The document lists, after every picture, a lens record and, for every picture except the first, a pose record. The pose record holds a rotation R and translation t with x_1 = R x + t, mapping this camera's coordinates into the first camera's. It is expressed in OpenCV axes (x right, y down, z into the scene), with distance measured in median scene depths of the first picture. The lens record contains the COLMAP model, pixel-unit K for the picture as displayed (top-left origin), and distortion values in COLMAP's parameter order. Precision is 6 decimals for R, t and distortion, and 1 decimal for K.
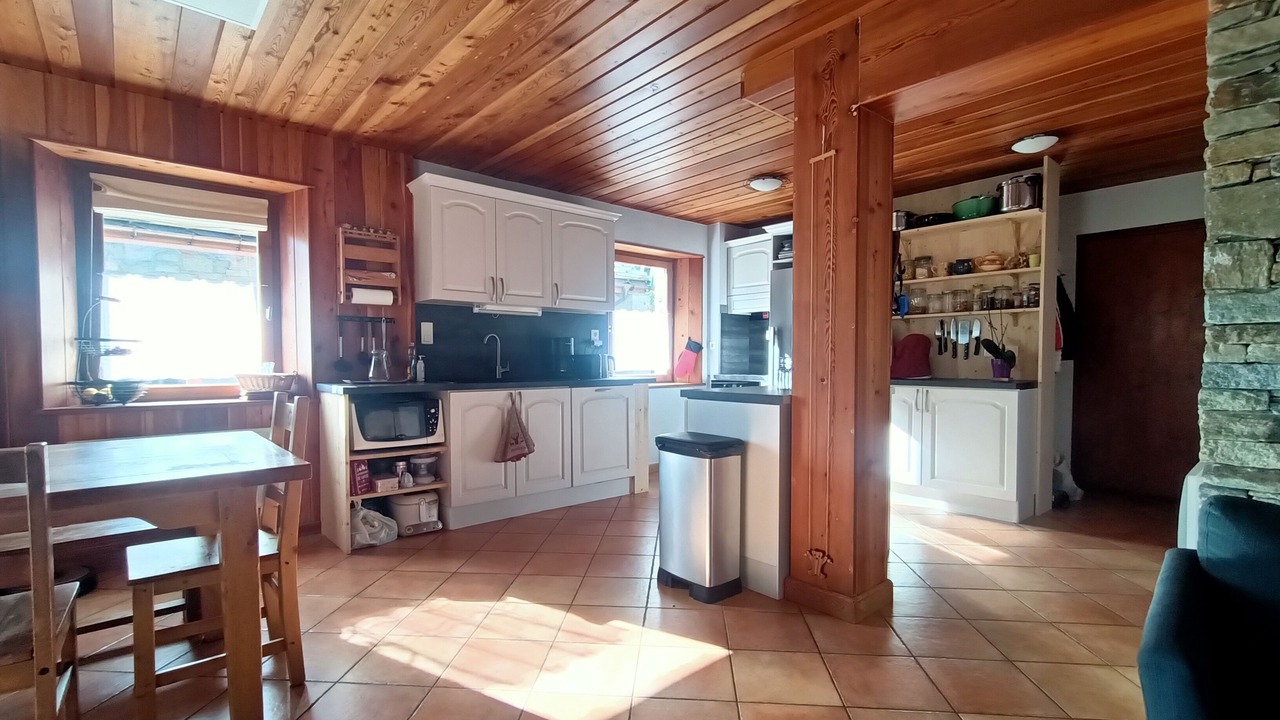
lens RADIAL K [[604.9, 0, 642.0], [0, 604.9, 378.9], [0, 0, 1]] dist [0.000058, 0.000061]
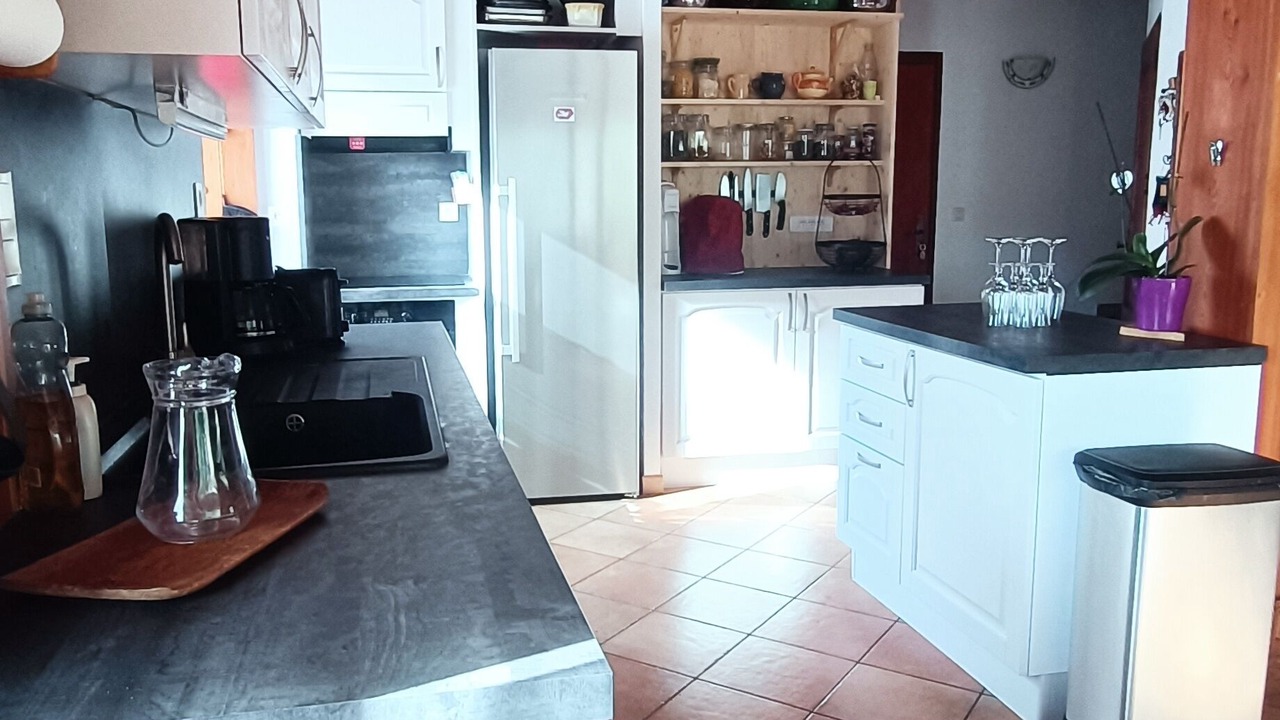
lens RADIAL K [[1051.4, 0, 640.0], [0, 1051.4, 360.0], [0, 0, 1]] dist [-0.025455, -0.000625]
pose [[0.464092, -0.144798, 0.873872, -0.578017], [0.036194, 0.988825, 0.144624, -0.080277], [-0.885047, -0.035489, 0.464147, 0.715098]]
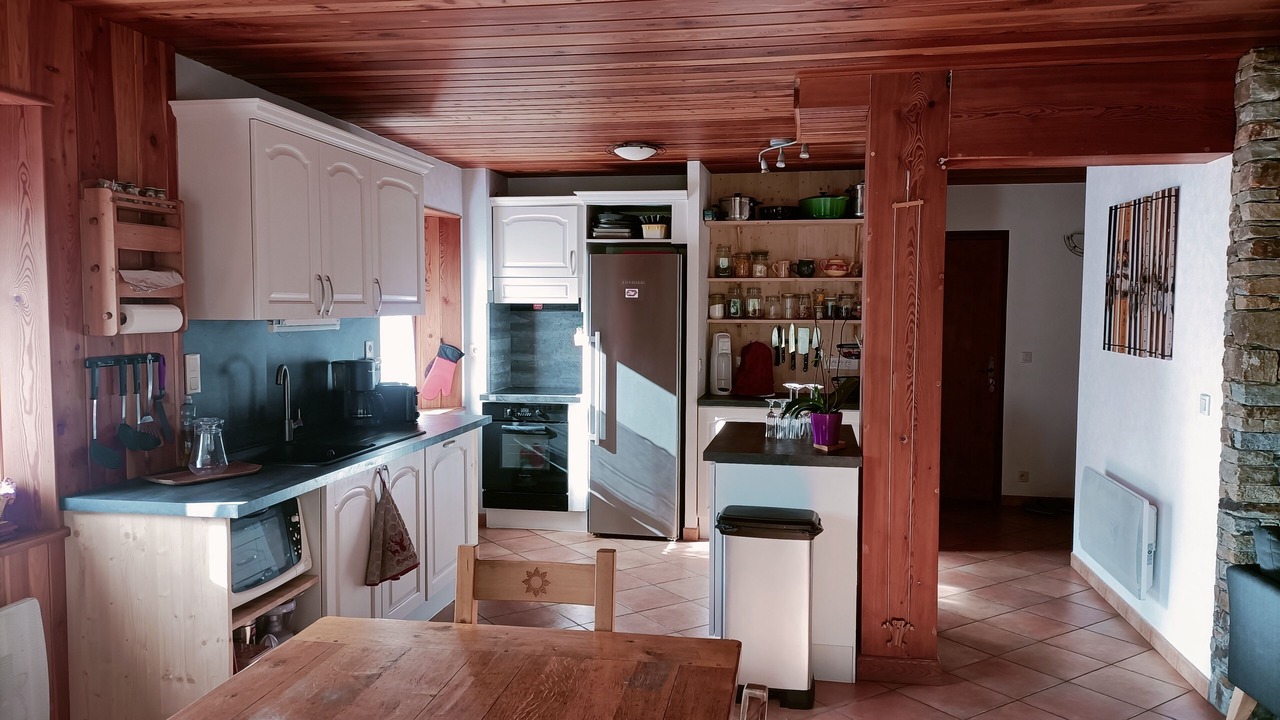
lens RADIAL K [[955.3, 0, 669.1], [0, 955.3, 362.5], [0, 0, 1]] dist [-0.003970, -0.007109]
pose [[0.763192, -0.034252, 0.645264, -0.616173], [0.014114, 0.999240, 0.036348, -0.117113], [-0.646018, -0.018633, 0.763095, 0.067865]]
